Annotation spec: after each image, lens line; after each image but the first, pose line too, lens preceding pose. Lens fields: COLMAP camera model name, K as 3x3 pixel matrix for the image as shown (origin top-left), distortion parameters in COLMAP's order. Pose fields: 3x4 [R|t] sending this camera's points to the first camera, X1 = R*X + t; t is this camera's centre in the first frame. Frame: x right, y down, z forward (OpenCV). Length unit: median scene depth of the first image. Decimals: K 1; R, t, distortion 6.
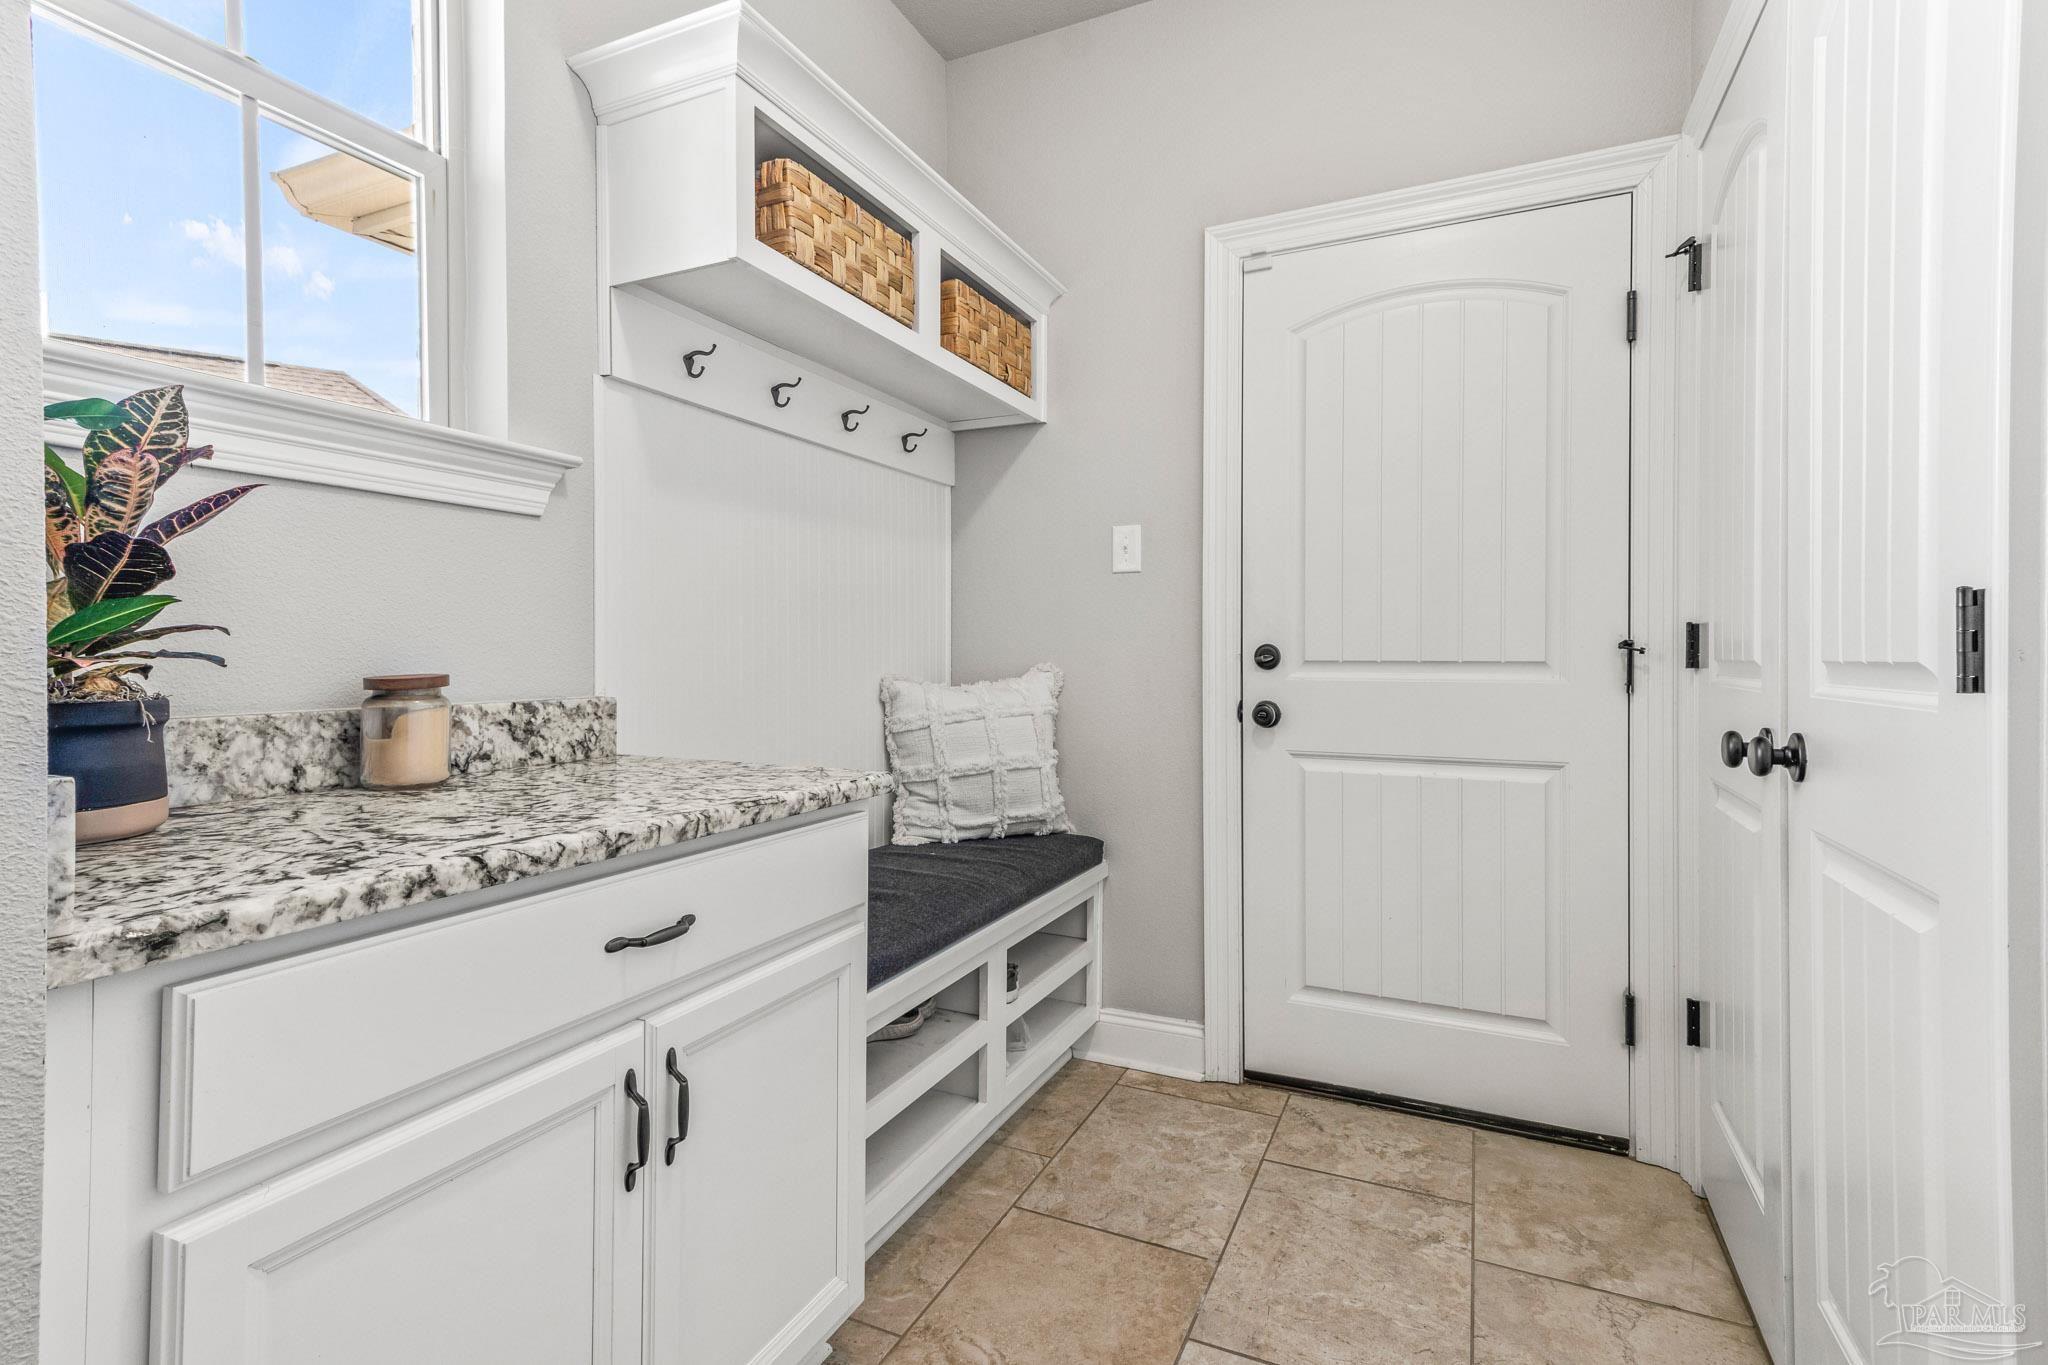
lens RADIAL K [[960.1, 0, 1013.4], [0, 960.1, 658.2], [0, 0, 1]] dist [0.022626, -0.008010]
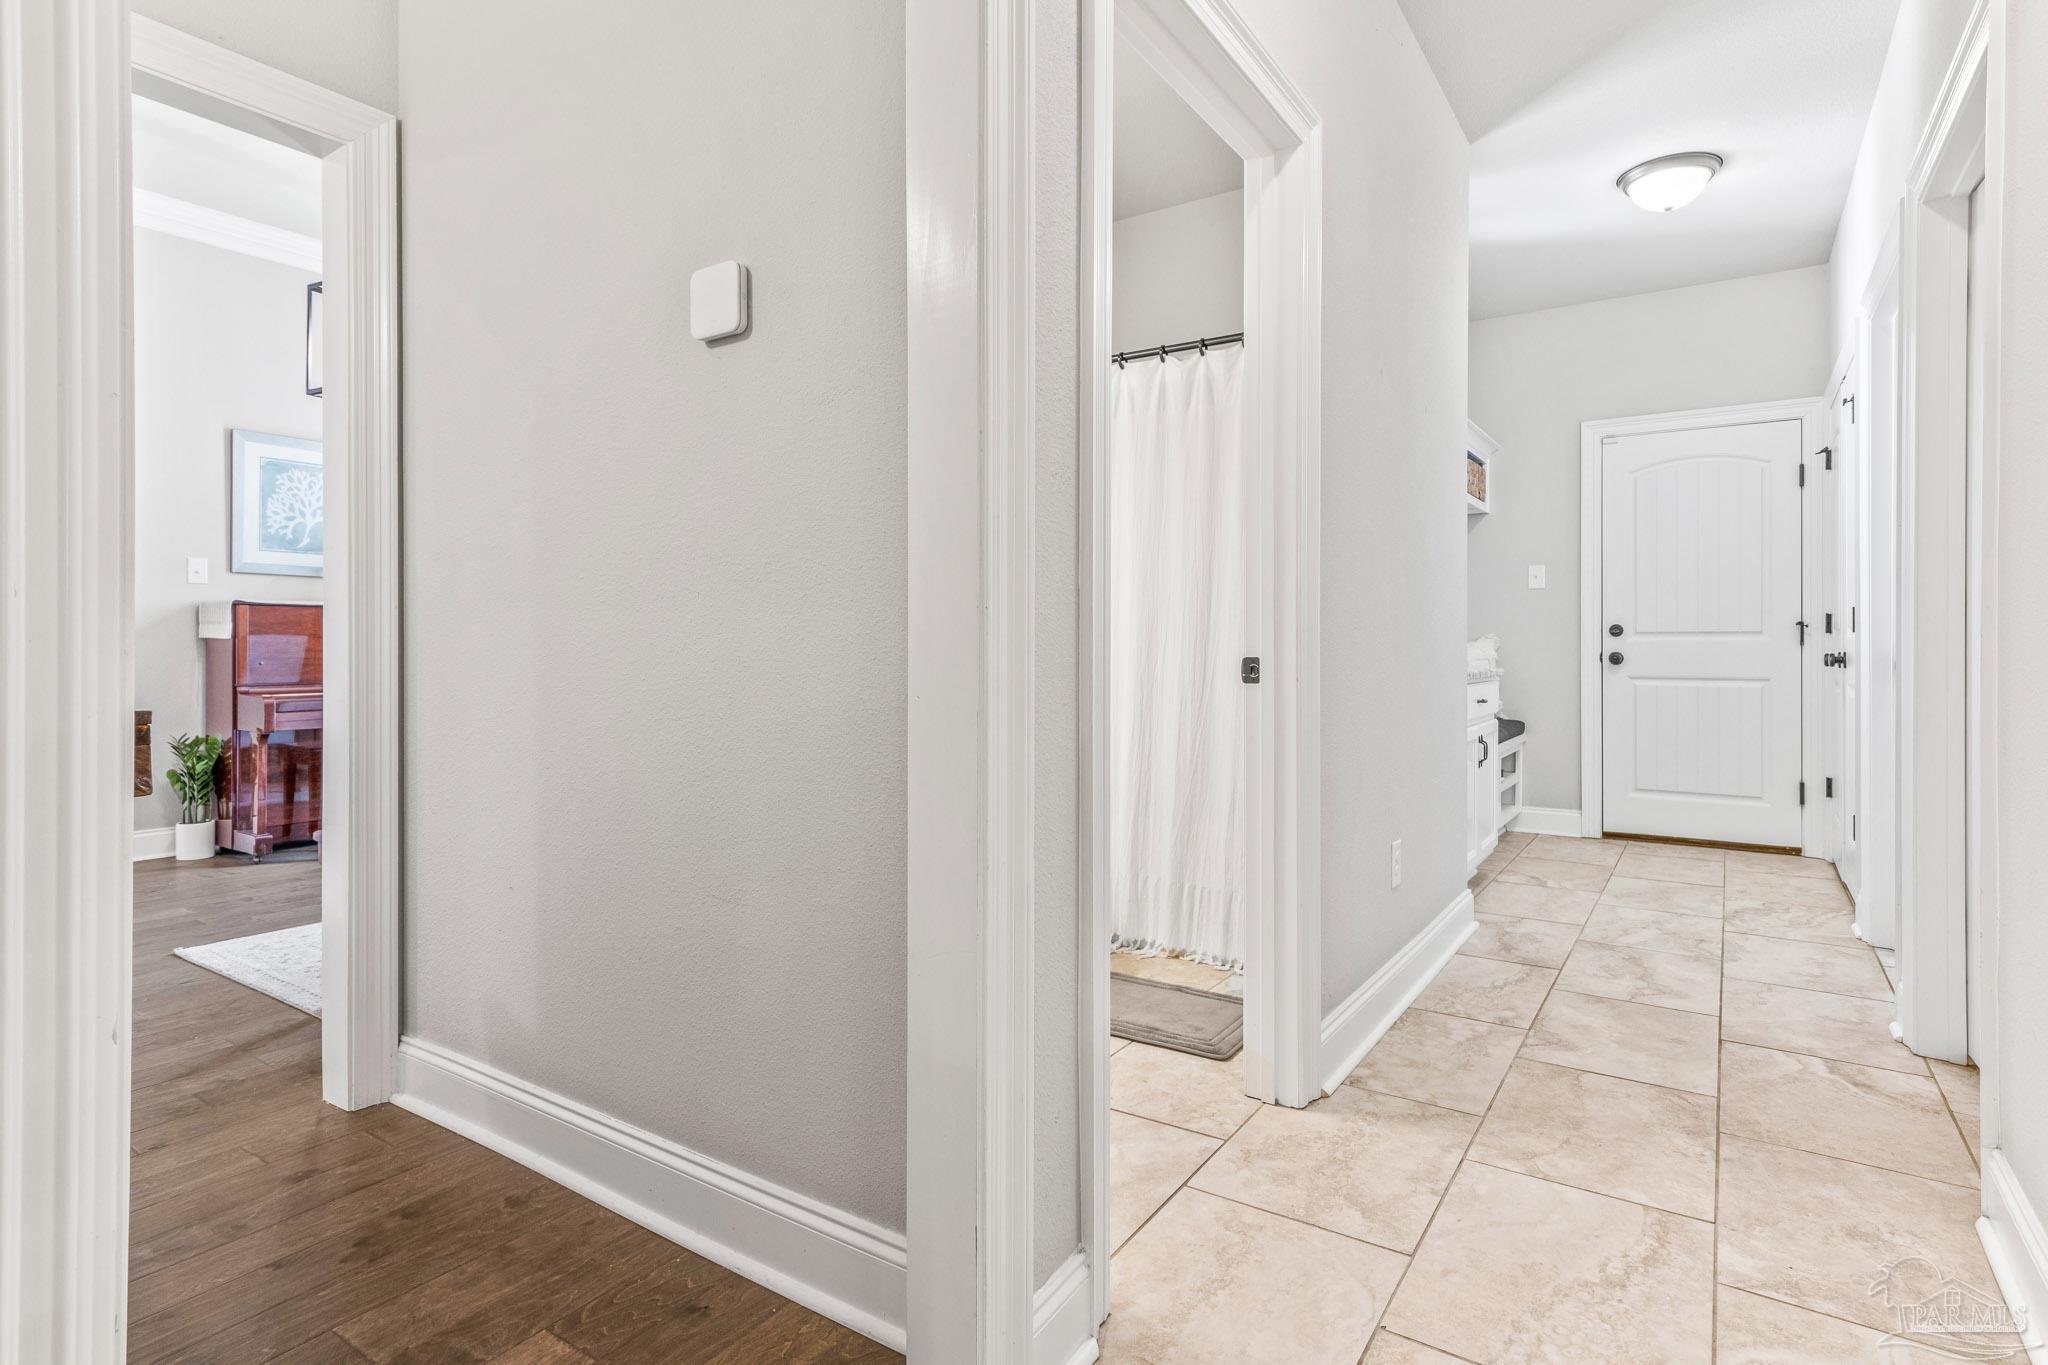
lens RADIAL K [[1035.9, 0, 1021.8], [0, 1035.9, 643.7], [0, 0, 1]] dist [0.012909, -0.005006]
pose [[0.988640, -0.000179, -0.150305, -0.684858], [-0.000456, 0.999991, -0.004194, 0.038892], [0.150304, 0.004215, 0.988631, -1.447375]]
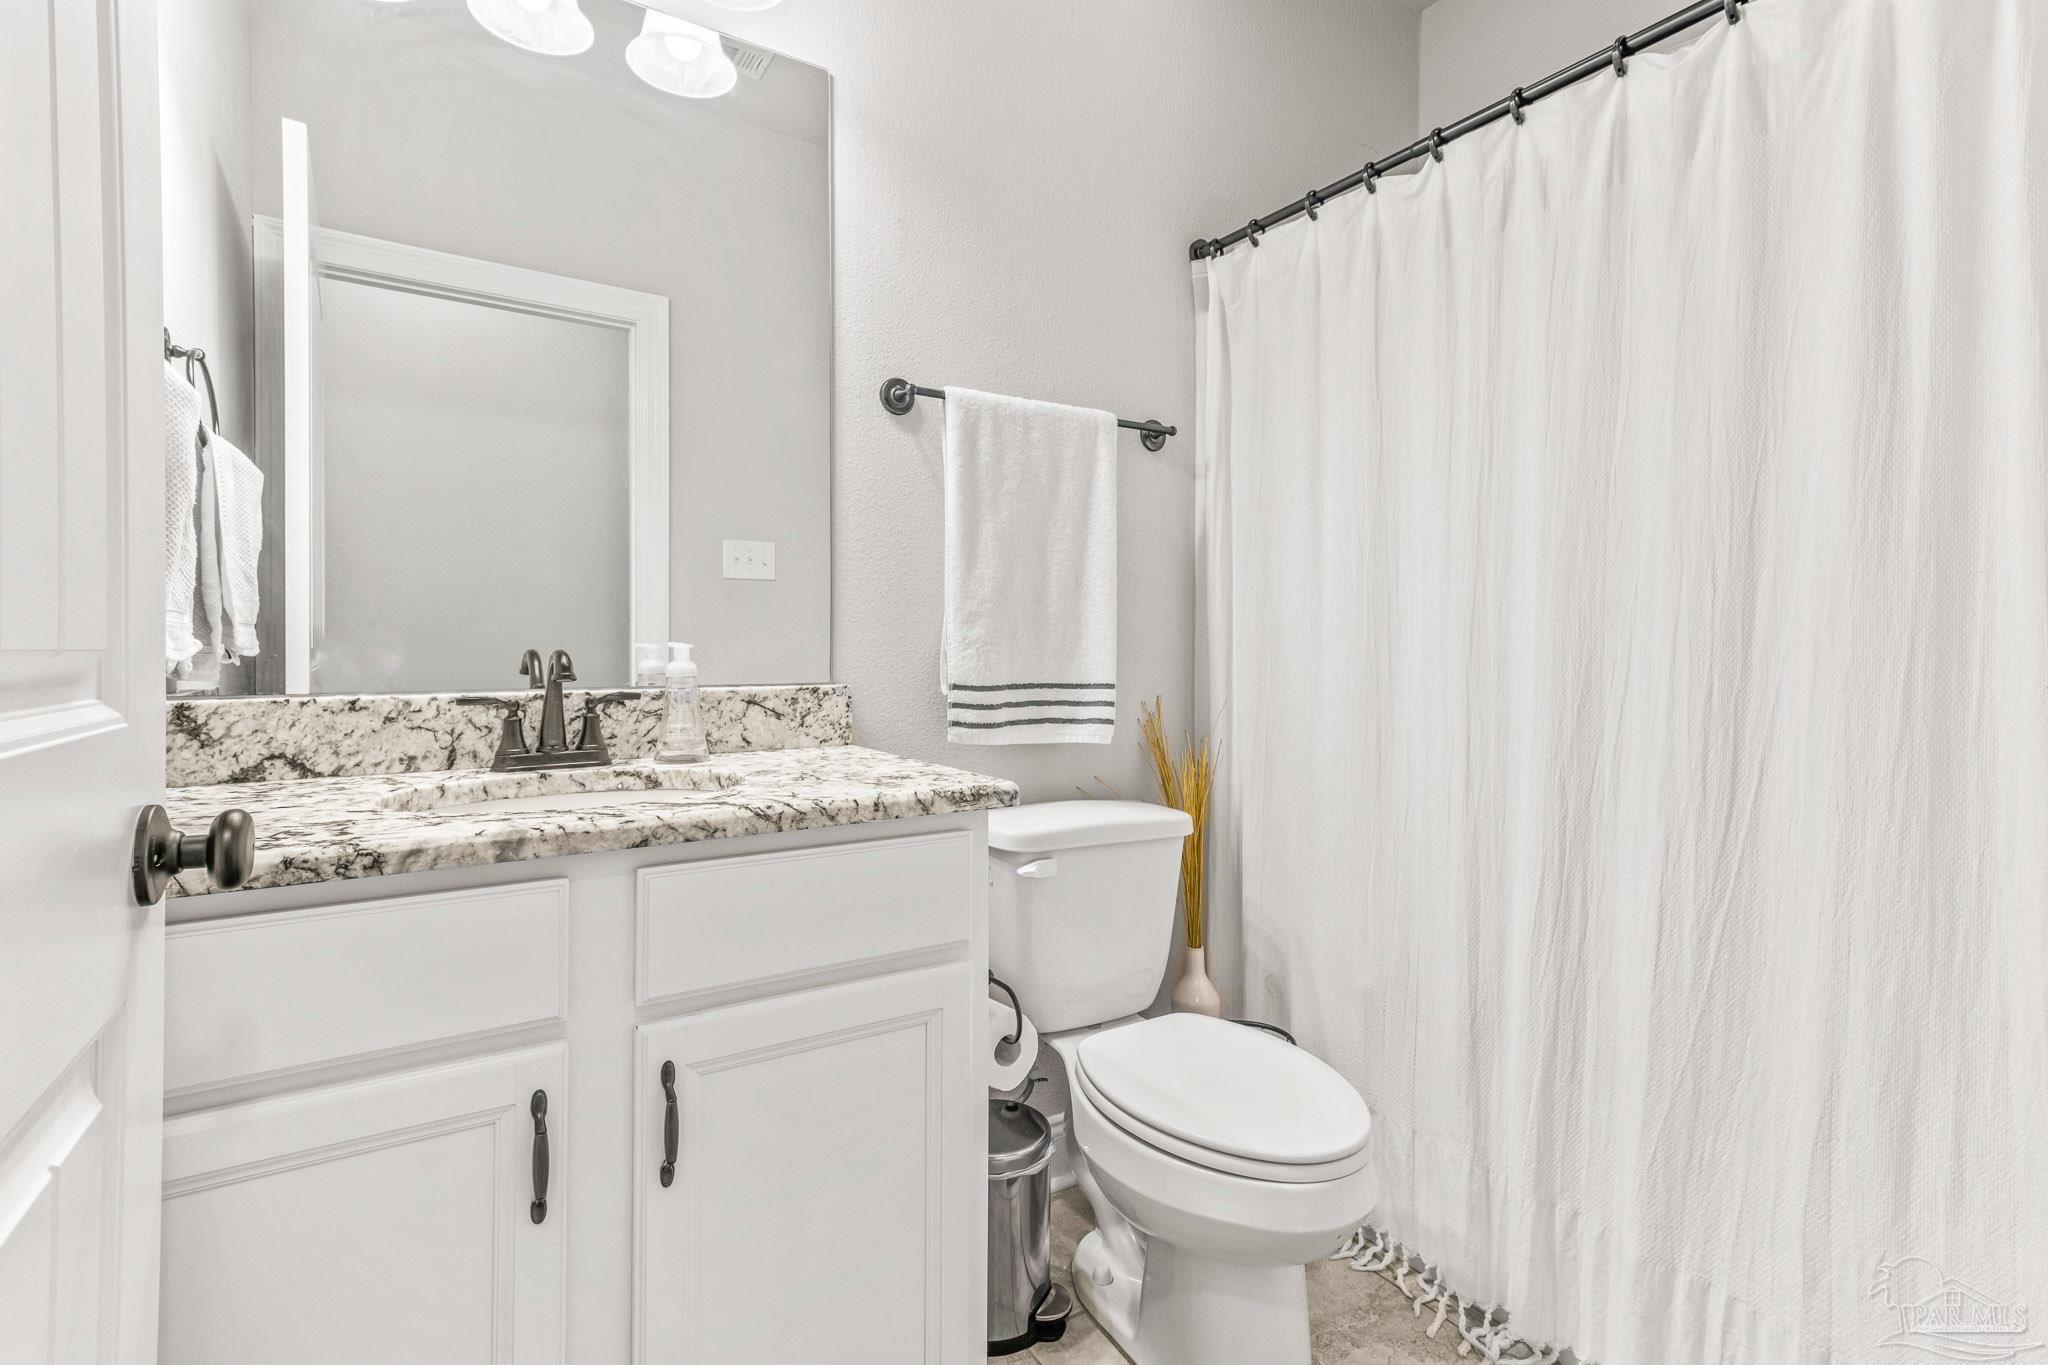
lens RADIAL K [[960.1, 0, 999.0], [0, 960.1, 649.3], [0, 0, 1]] dist [0.022626, -0.008010]
pose [[0.834446, 0.002800, -0.551083, -0.696578], [-0.005591, 0.999979, -0.003385, 0.003973], [0.551062, 0.005906, 0.834443, -0.704159]]
